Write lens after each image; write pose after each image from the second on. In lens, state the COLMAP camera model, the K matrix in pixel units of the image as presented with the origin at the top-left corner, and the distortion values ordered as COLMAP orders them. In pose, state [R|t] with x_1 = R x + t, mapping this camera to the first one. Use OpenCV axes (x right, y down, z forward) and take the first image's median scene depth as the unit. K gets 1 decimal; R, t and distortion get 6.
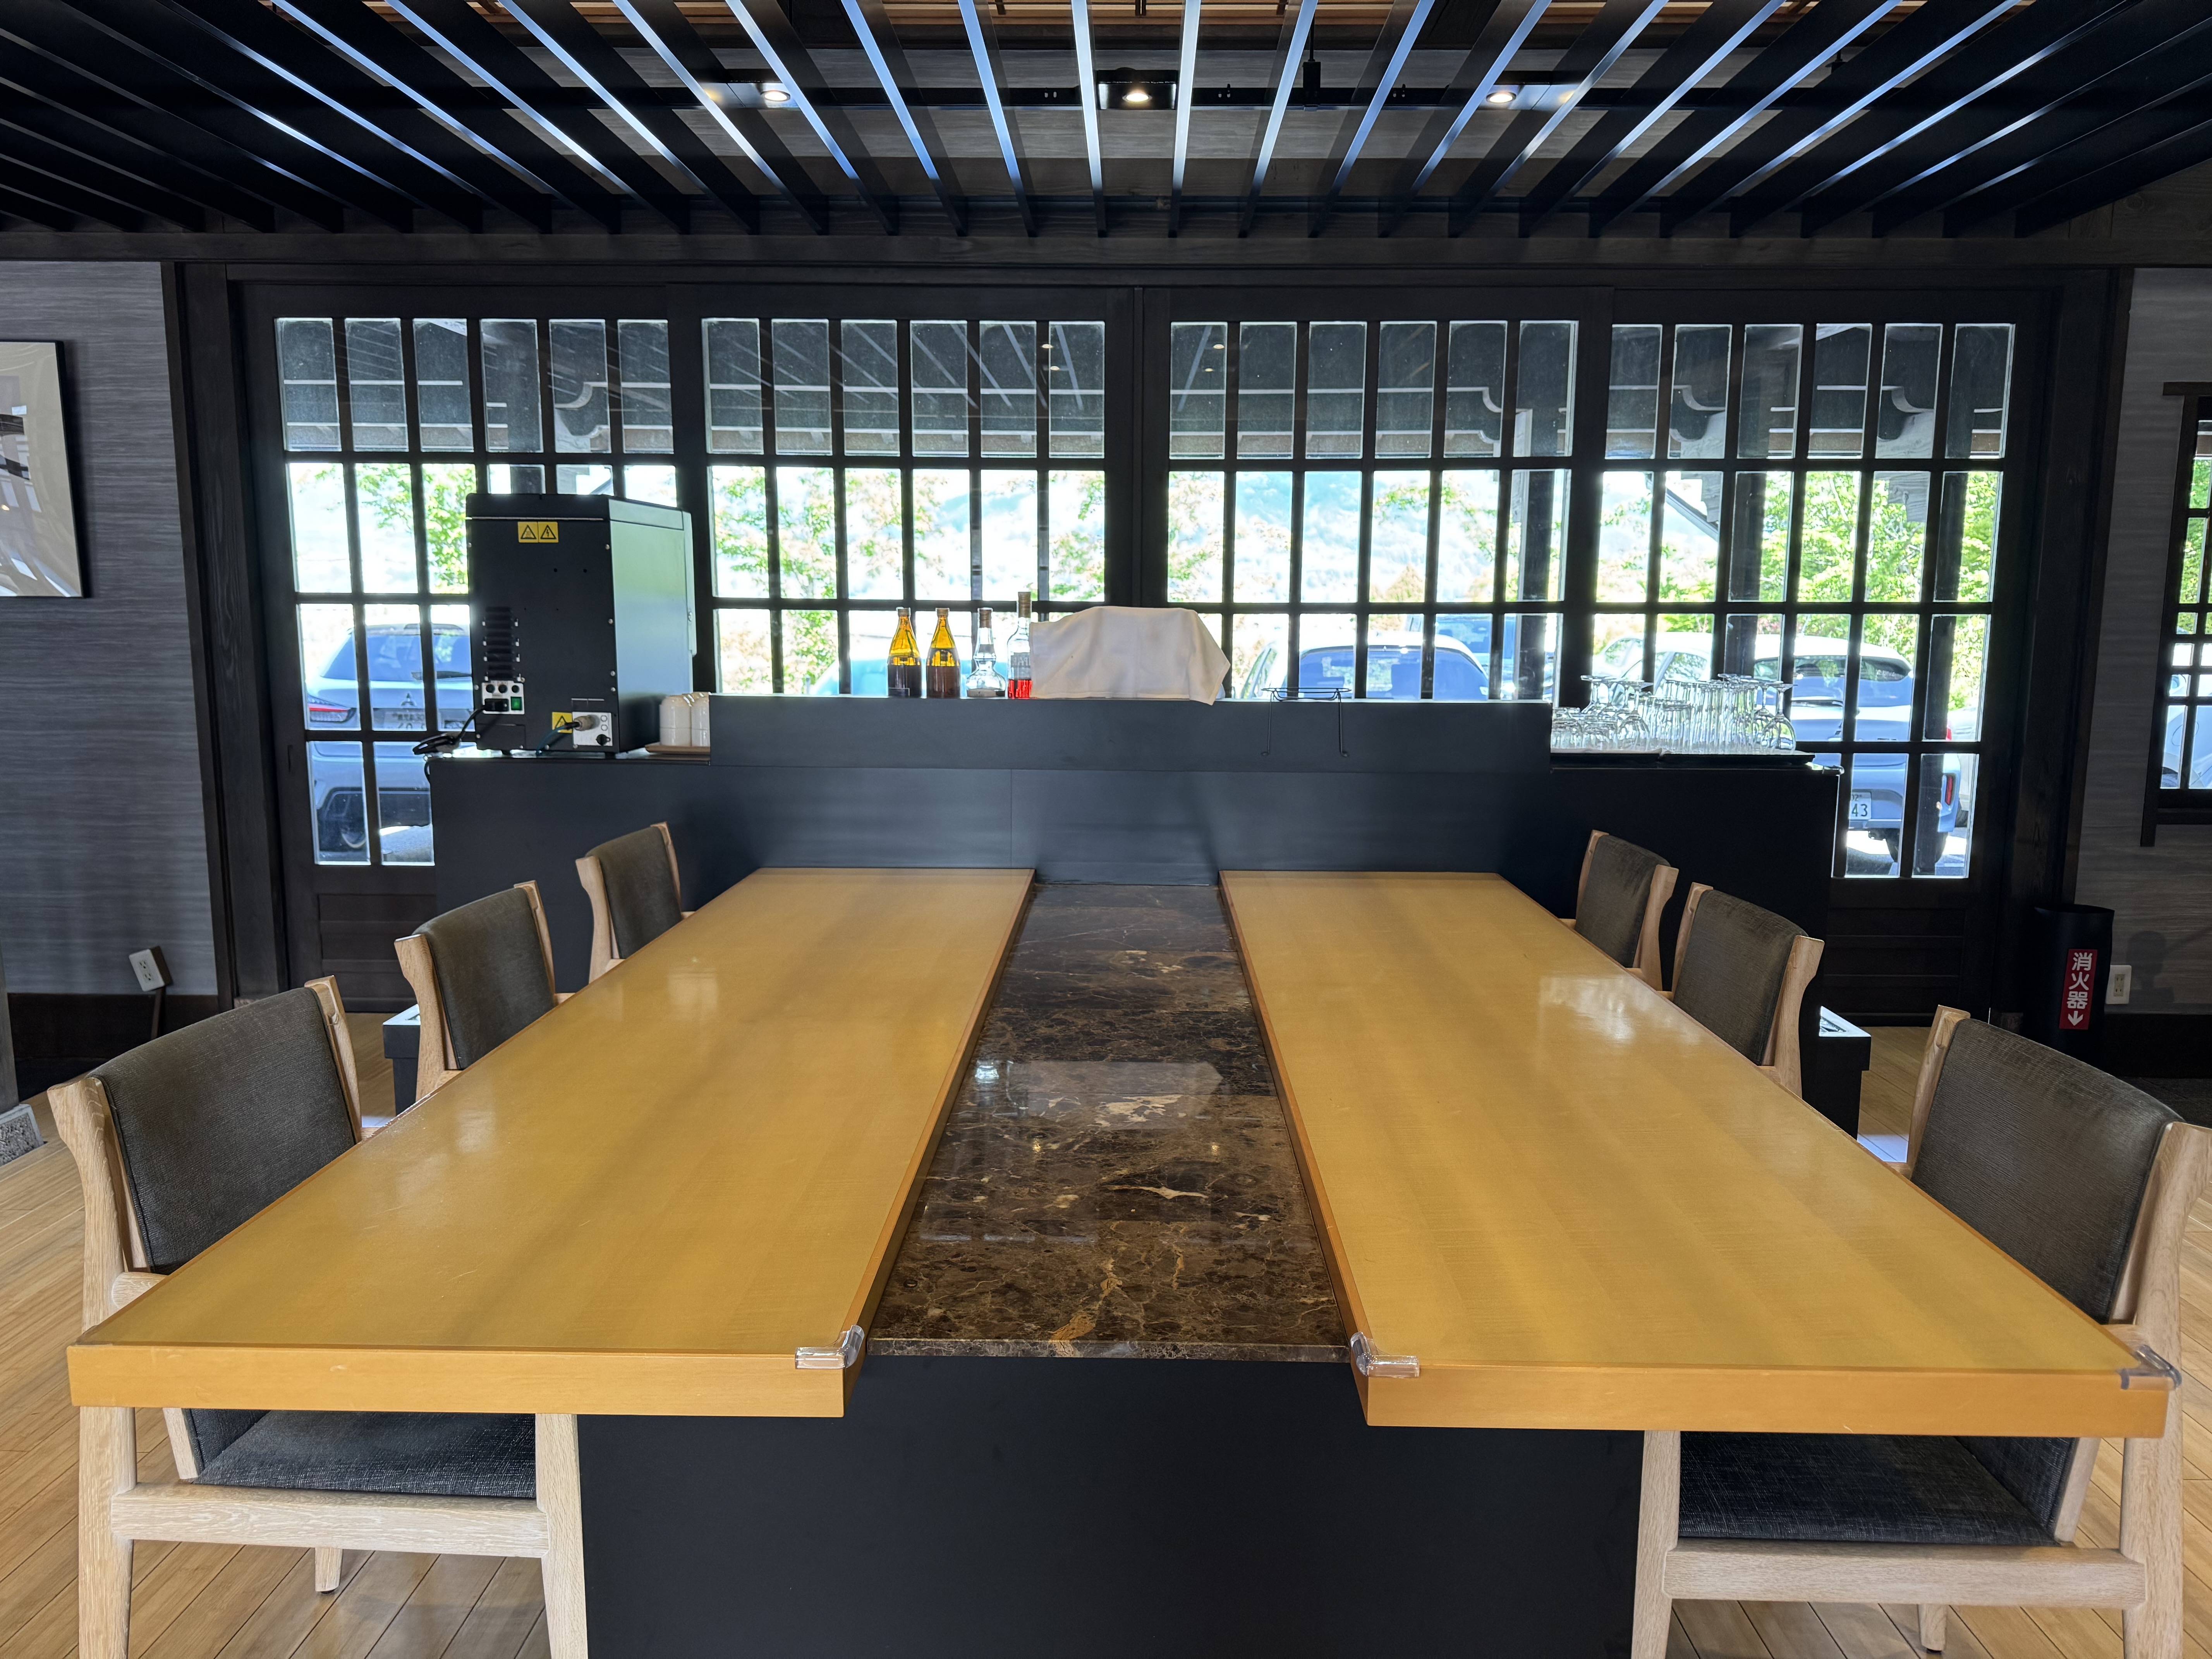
lens RADIAL K [[1576.0, 0, 1106.4], [0, 1576.0, 829.0], [0, 0, 1]] dist [-0.001802, 0.000602]
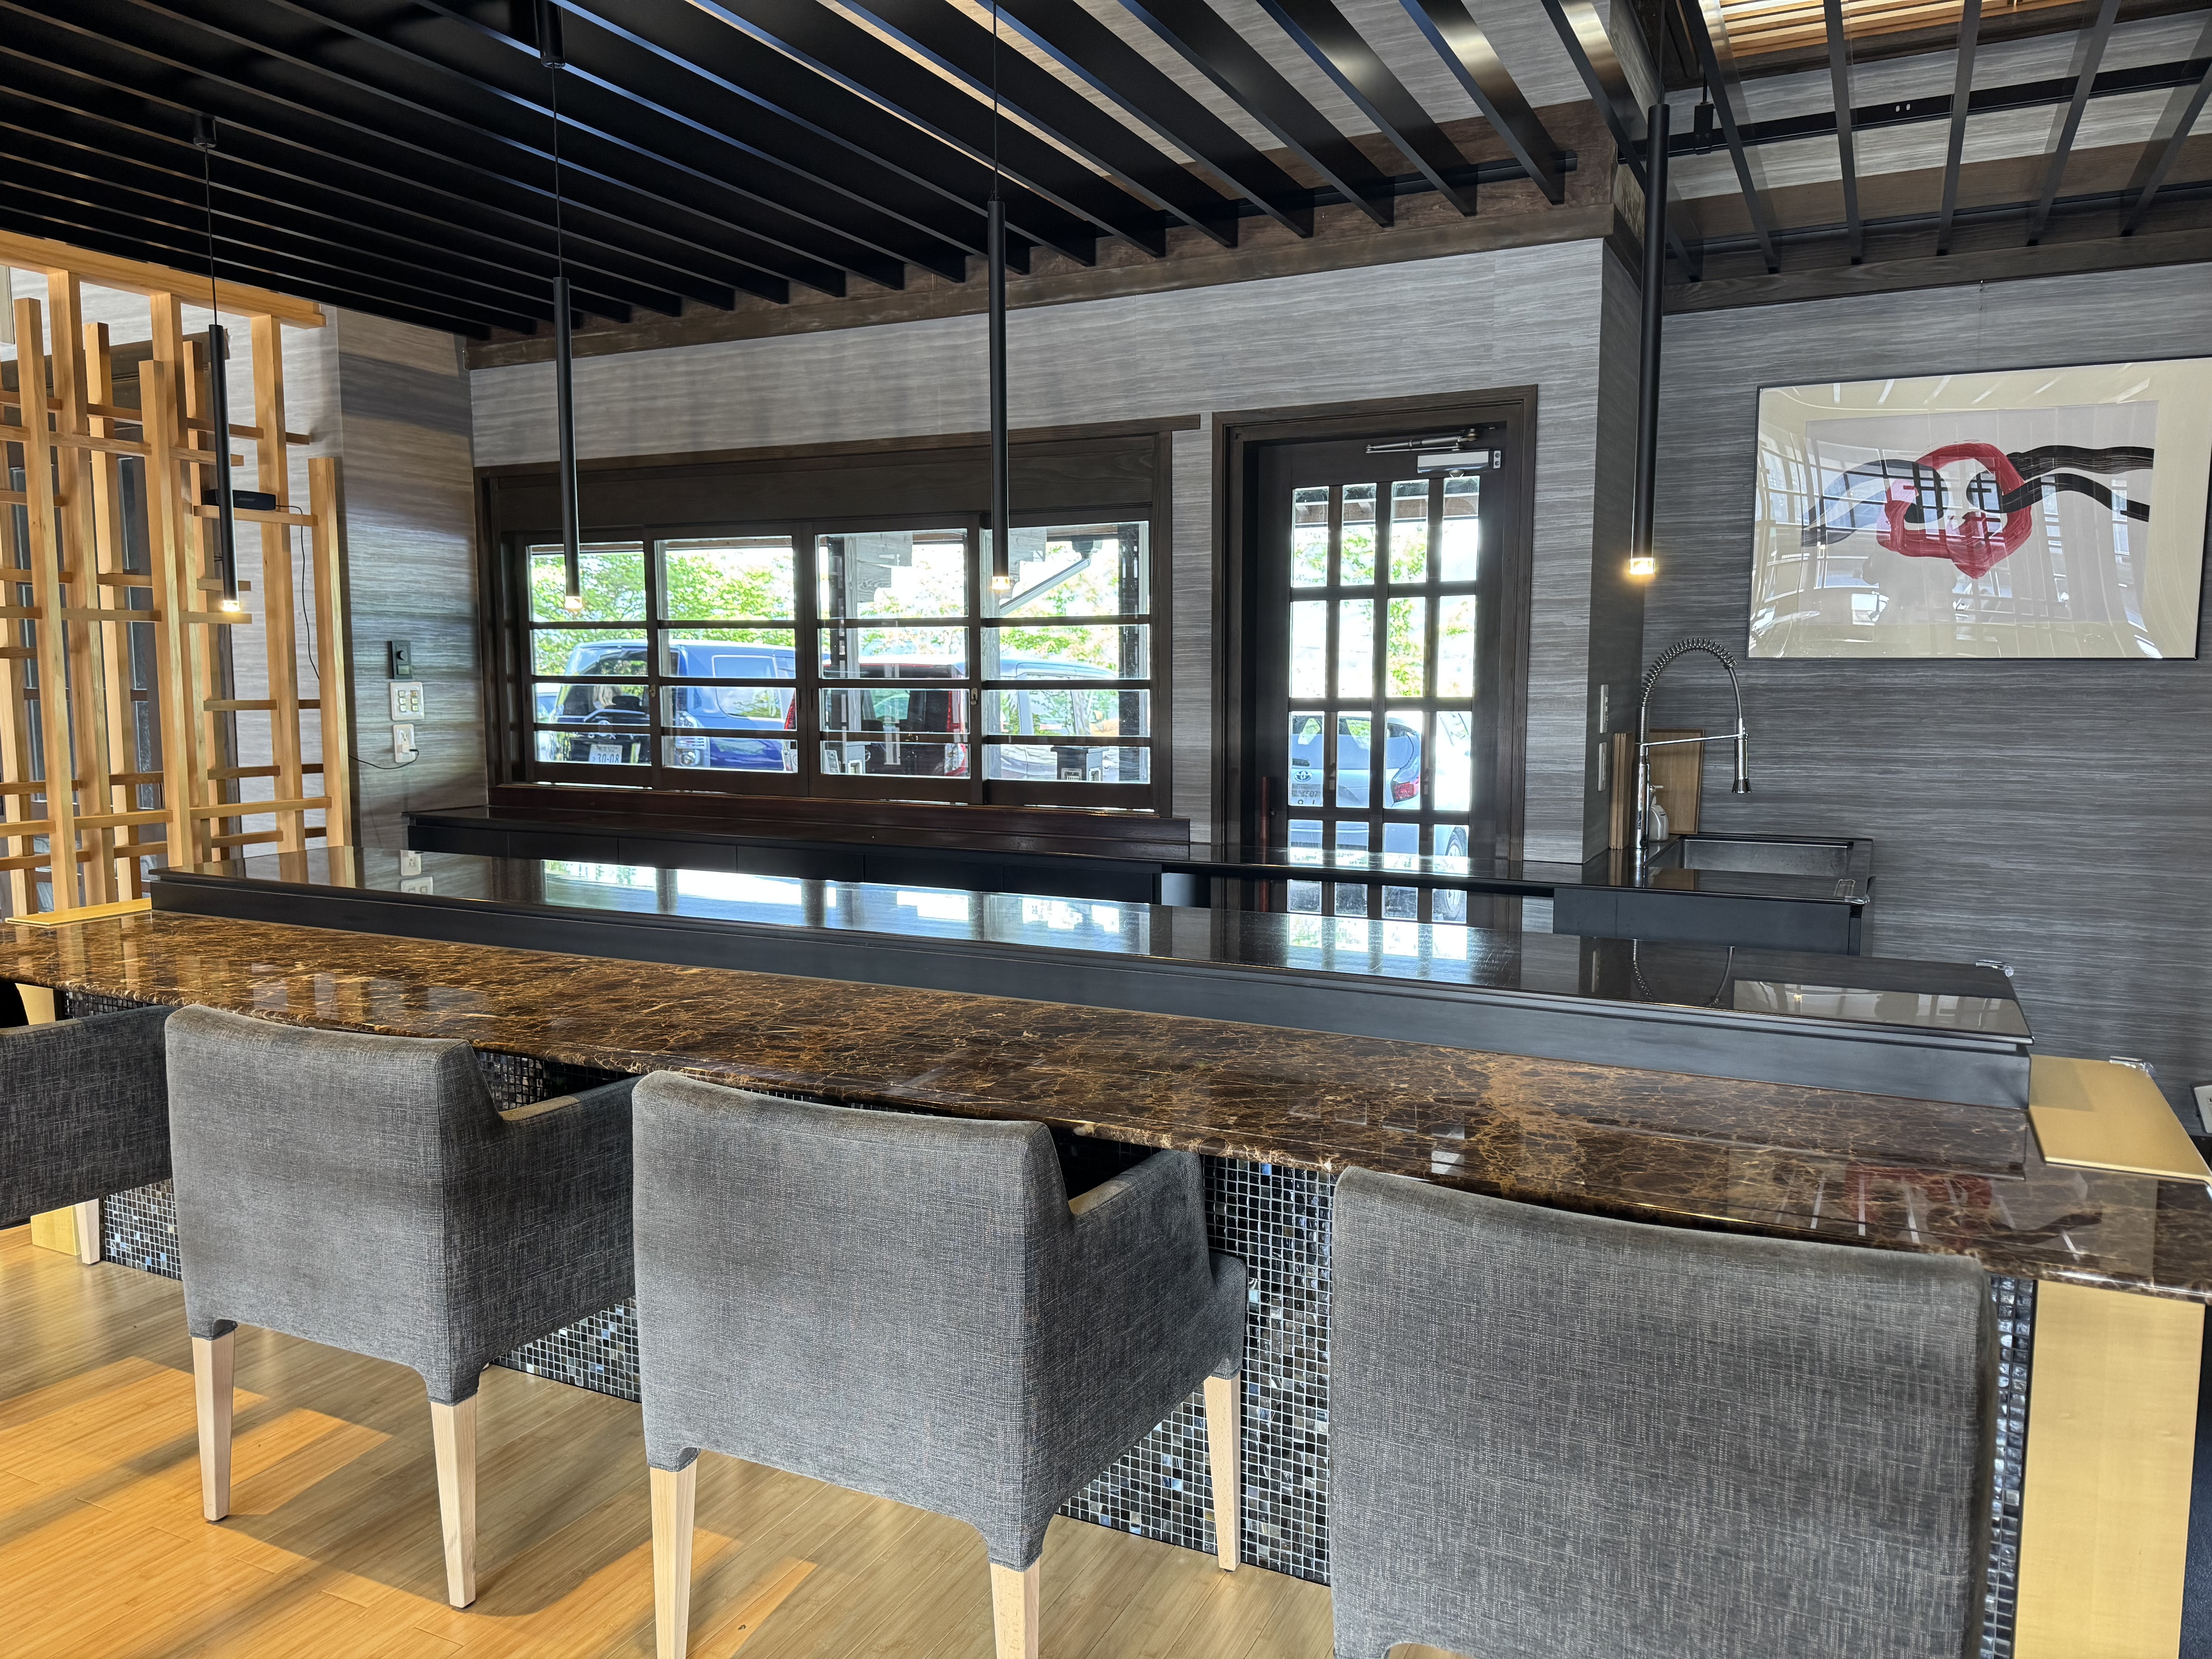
lens RADIAL K [[1576.0, 0, 1114.0], [0, 1576.0, 831.7], [0, 0, 1]] dist [-0.001802, 0.000602]
pose [[0.905493, 0.041830, -0.422296, -0.813067], [-0.057160, 0.998084, -0.023701, -0.002394], [0.420495, 0.045600, 0.906148, 0.001995]]
